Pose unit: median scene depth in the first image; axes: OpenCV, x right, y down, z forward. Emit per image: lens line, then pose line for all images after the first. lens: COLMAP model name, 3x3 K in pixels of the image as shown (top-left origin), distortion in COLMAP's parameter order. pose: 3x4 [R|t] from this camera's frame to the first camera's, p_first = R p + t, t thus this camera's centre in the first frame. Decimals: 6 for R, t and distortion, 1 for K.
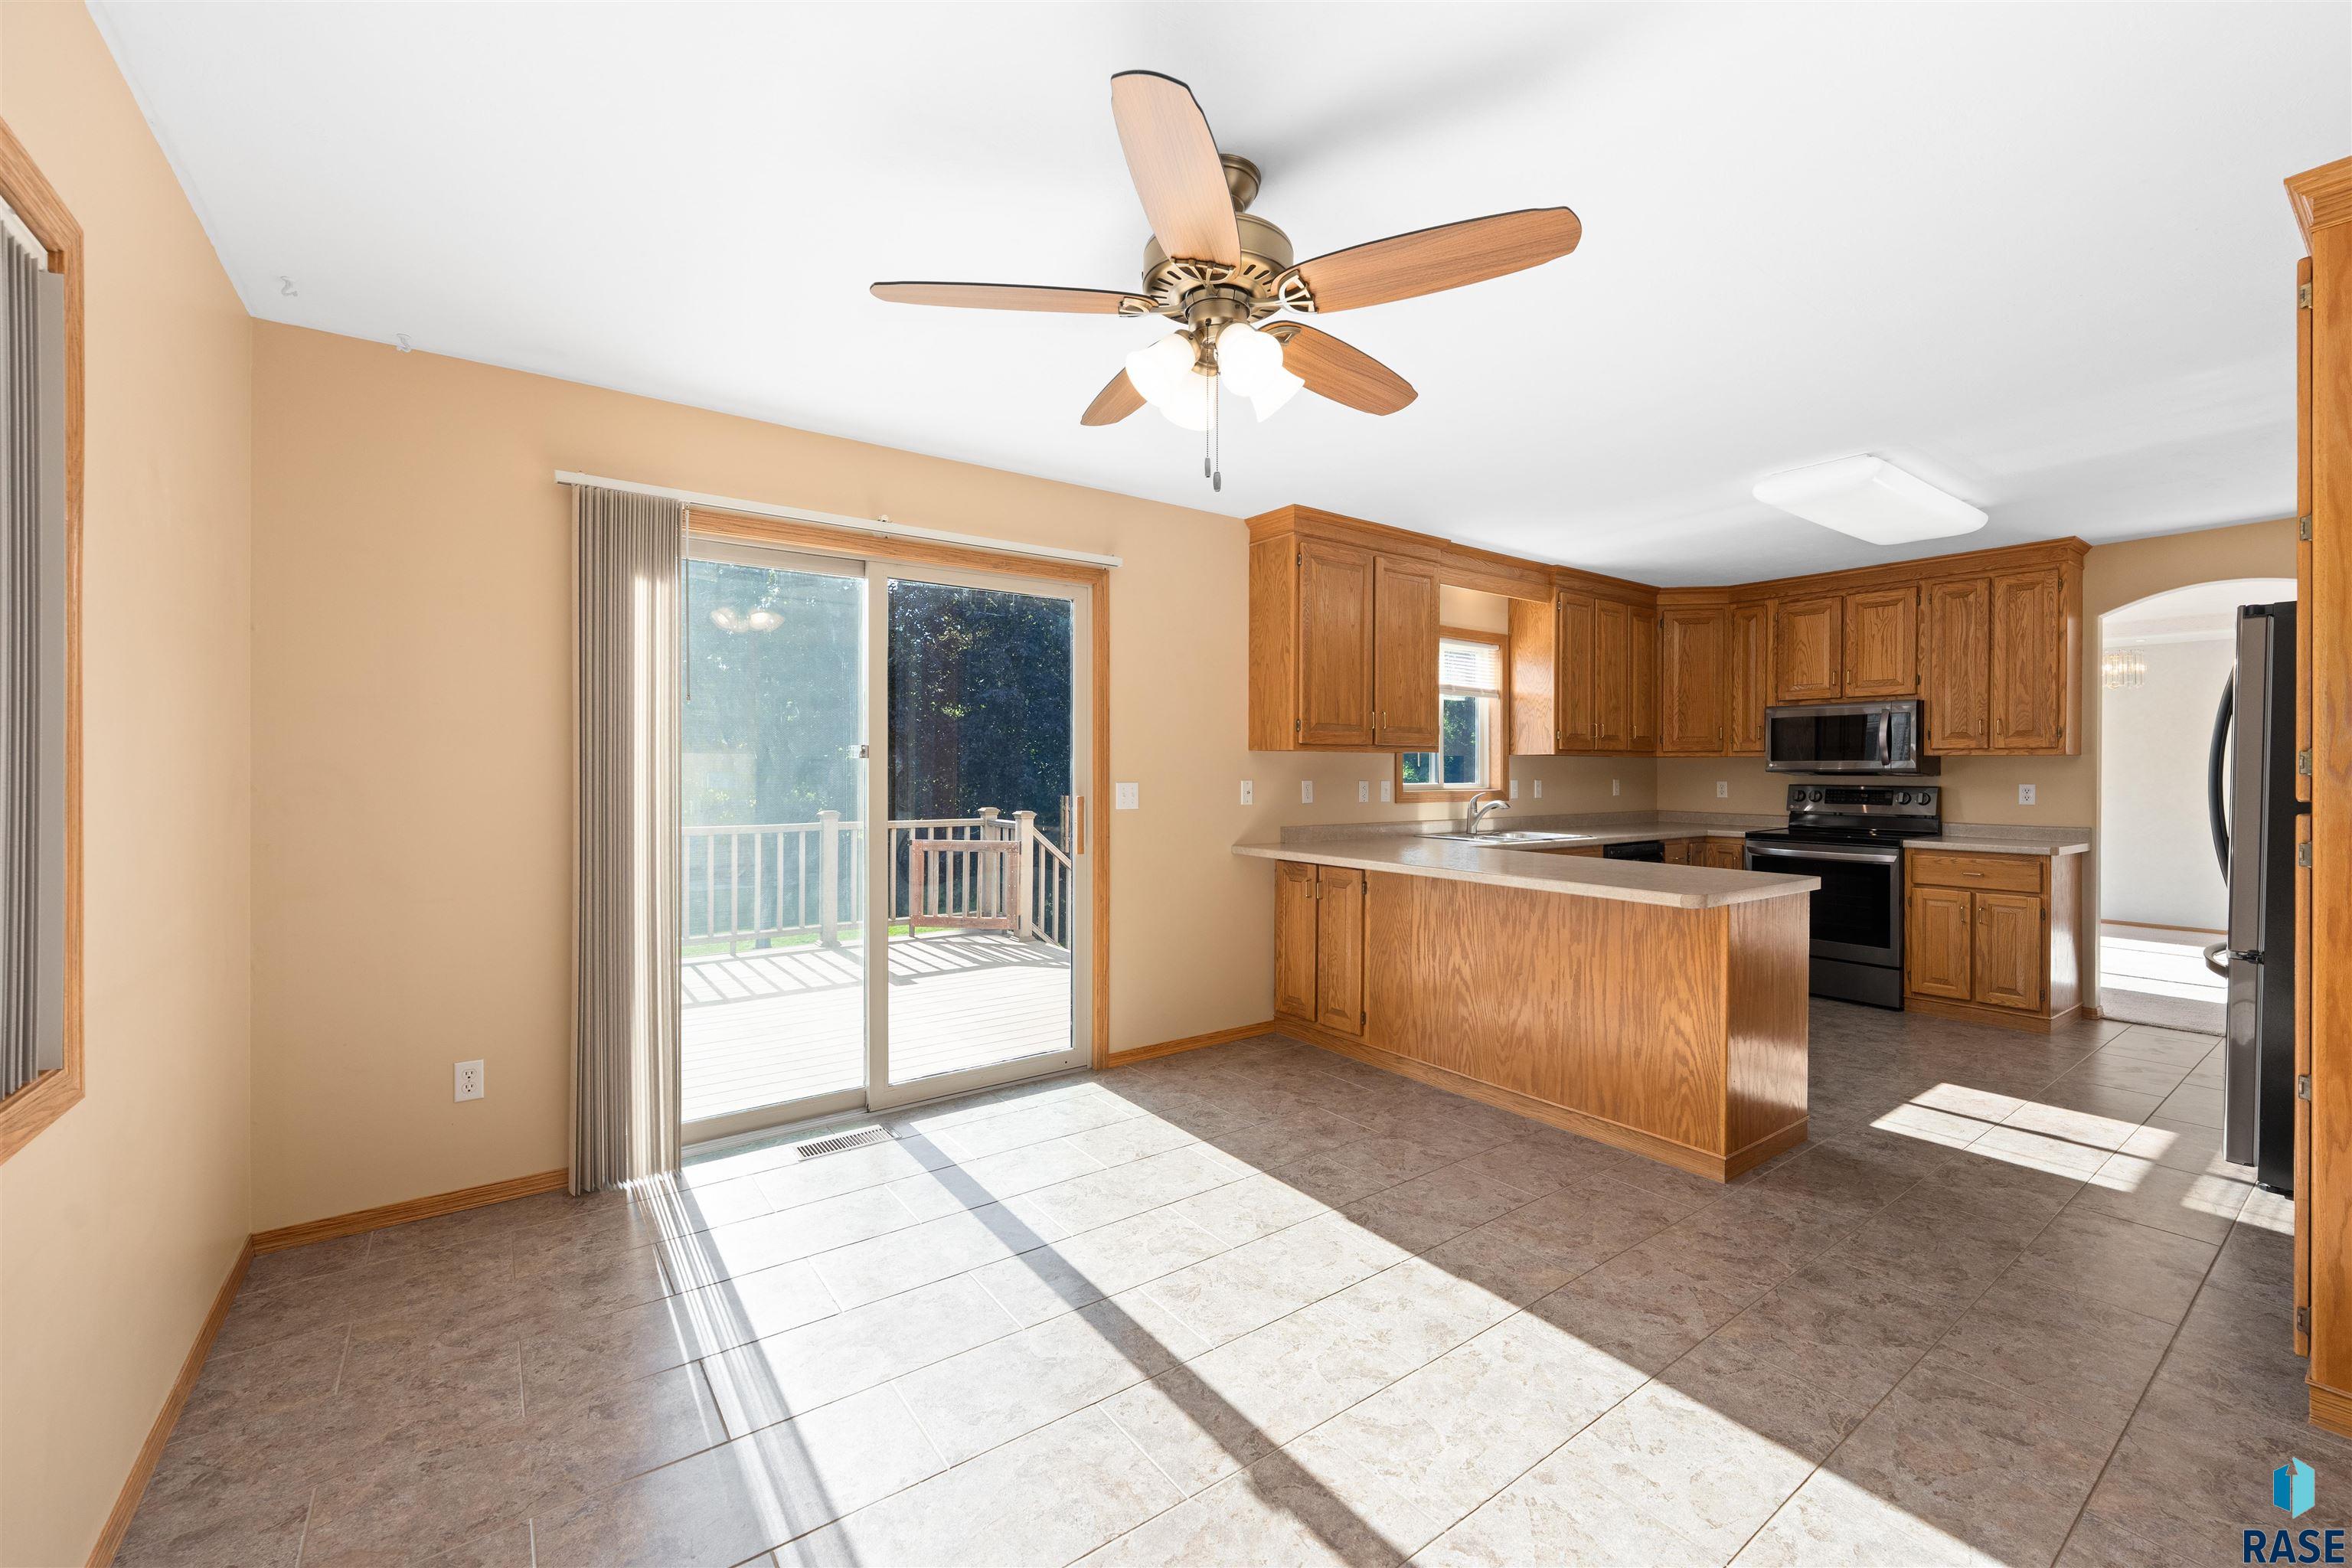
lens RADIAL K [[966.1, 0, 1171.5], [0, 966.1, 750.0], [0, 0, 1]] dist [0.000791, -0.000021]
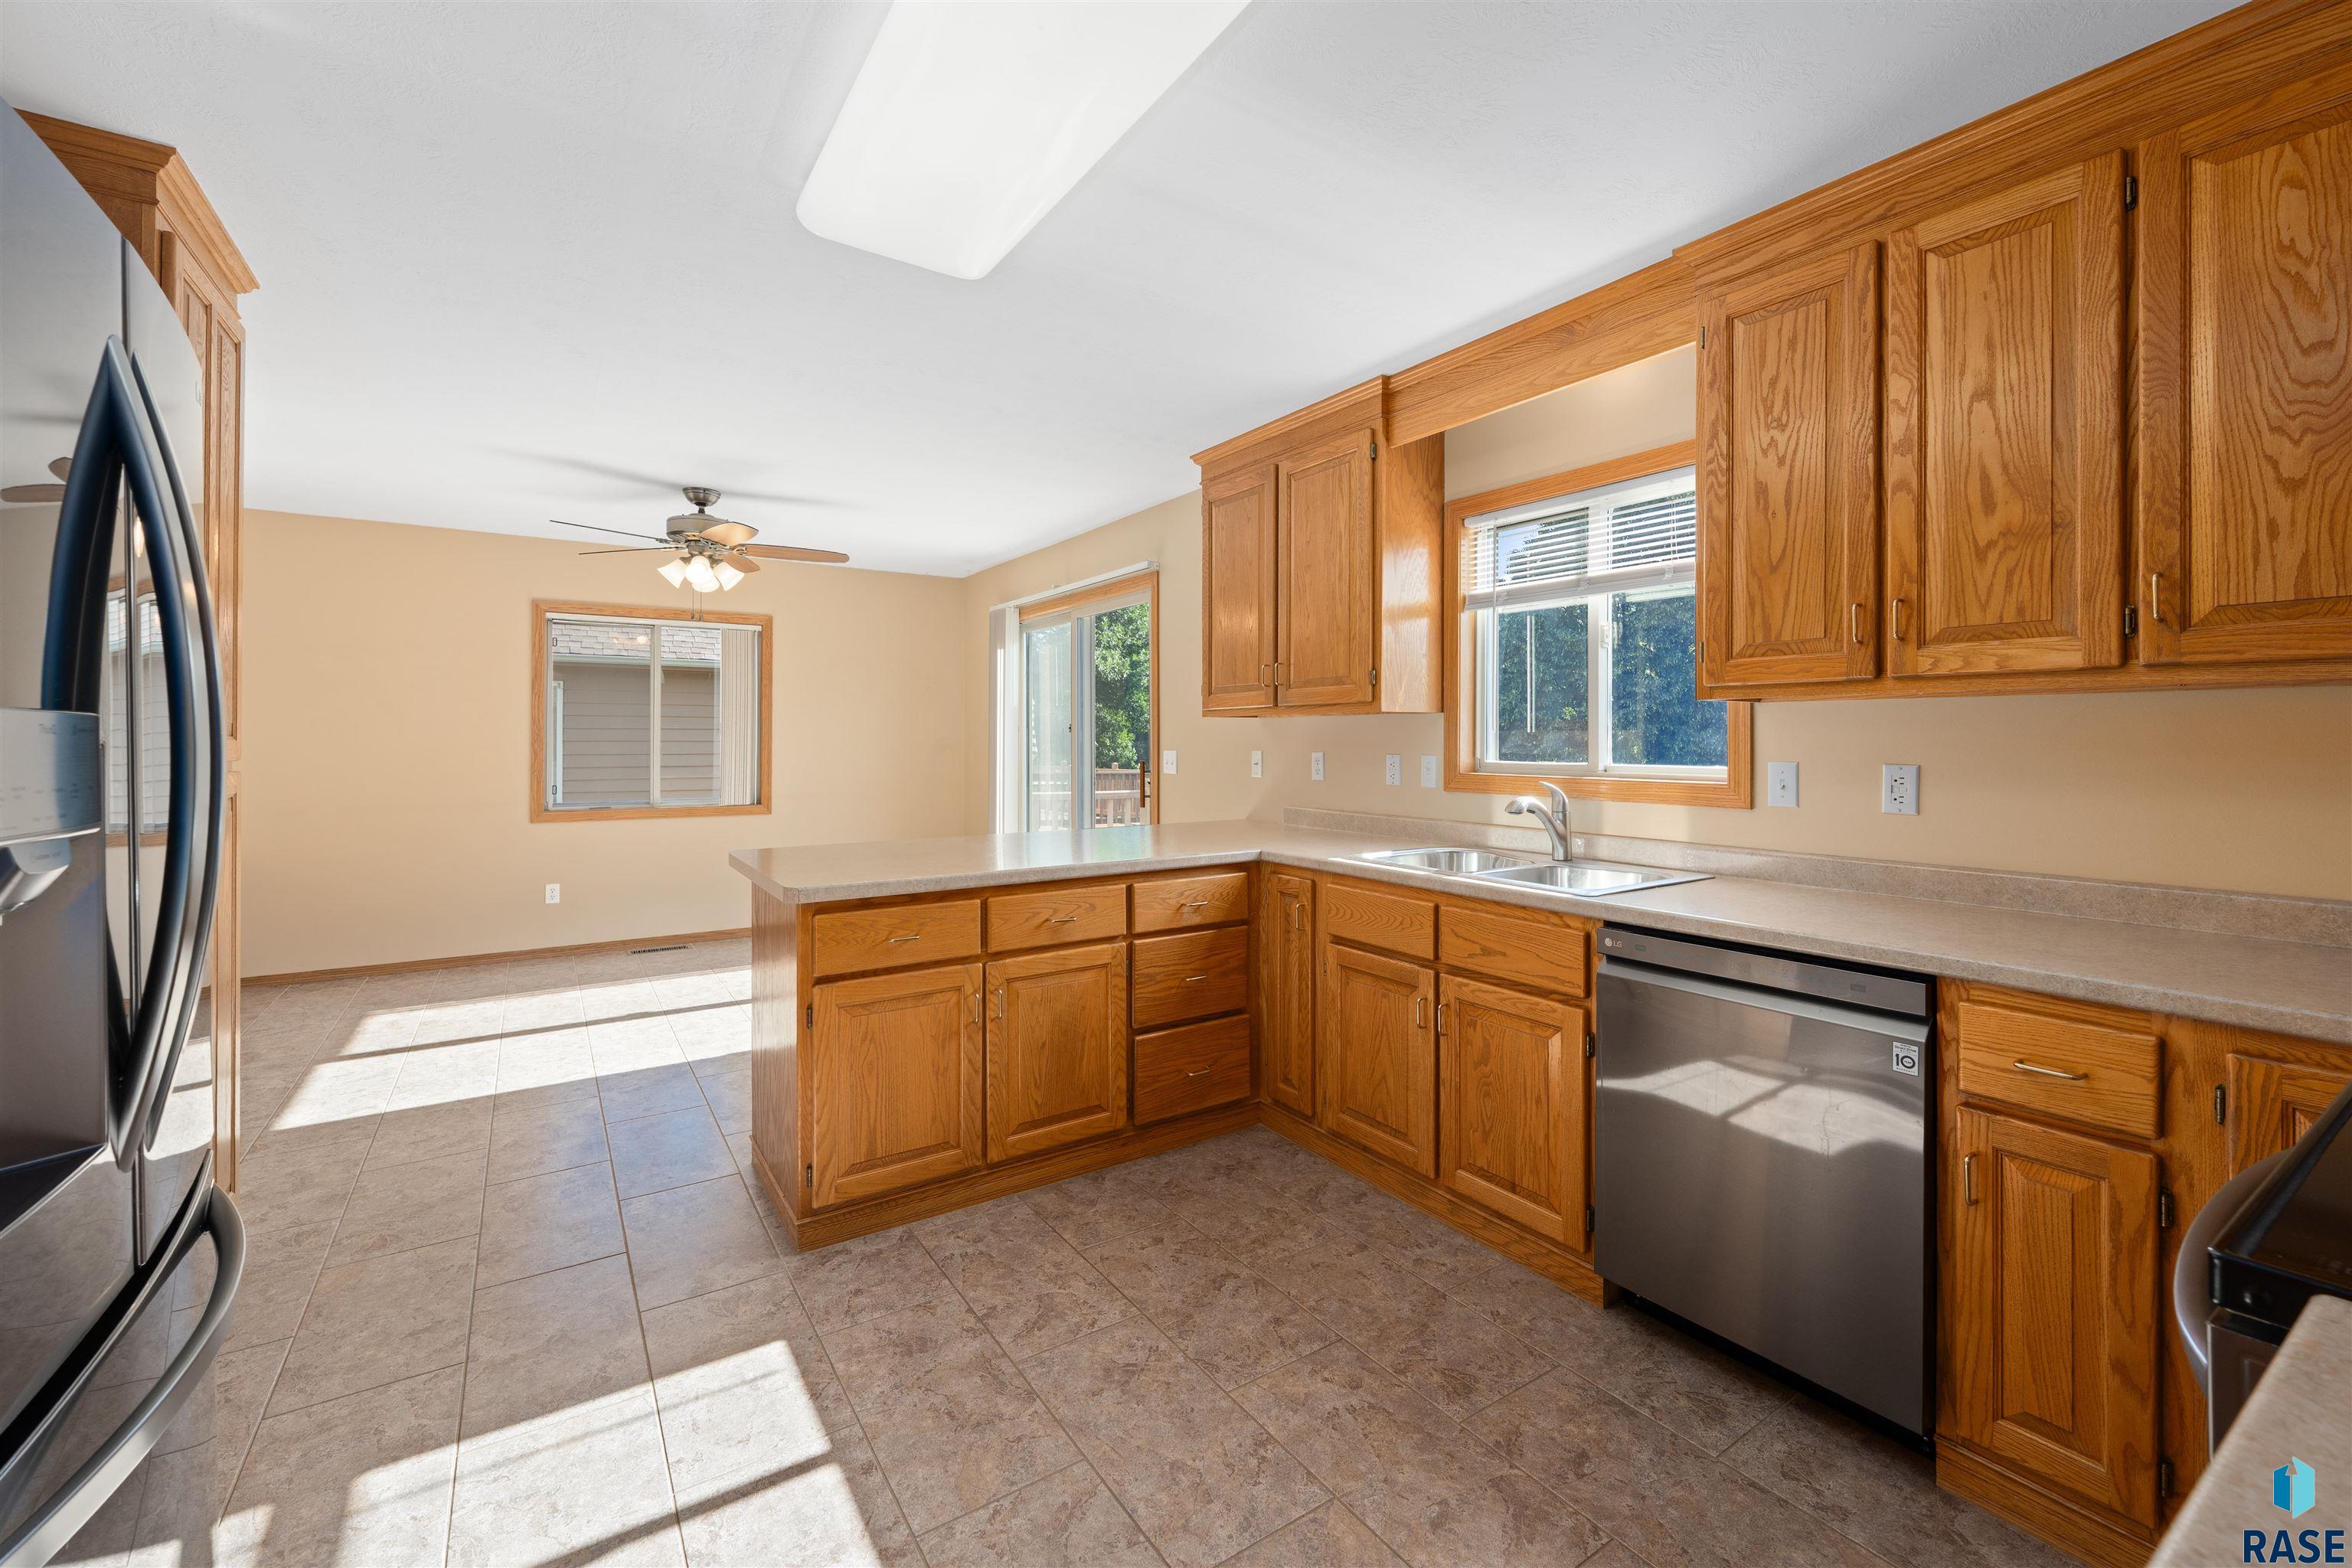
lens RADIAL K [[966.1, 0, 1171.5], [0, 966.1, 750.0], [0, 0, 1]] dist [0.000791, -0.000021]
pose [[-0.053738, 0.007411, -0.998528, 1.118070], [0.017403, 0.999828, 0.006484, 0.026554], [0.998403, -0.017029, -0.053858, 1.091937]]
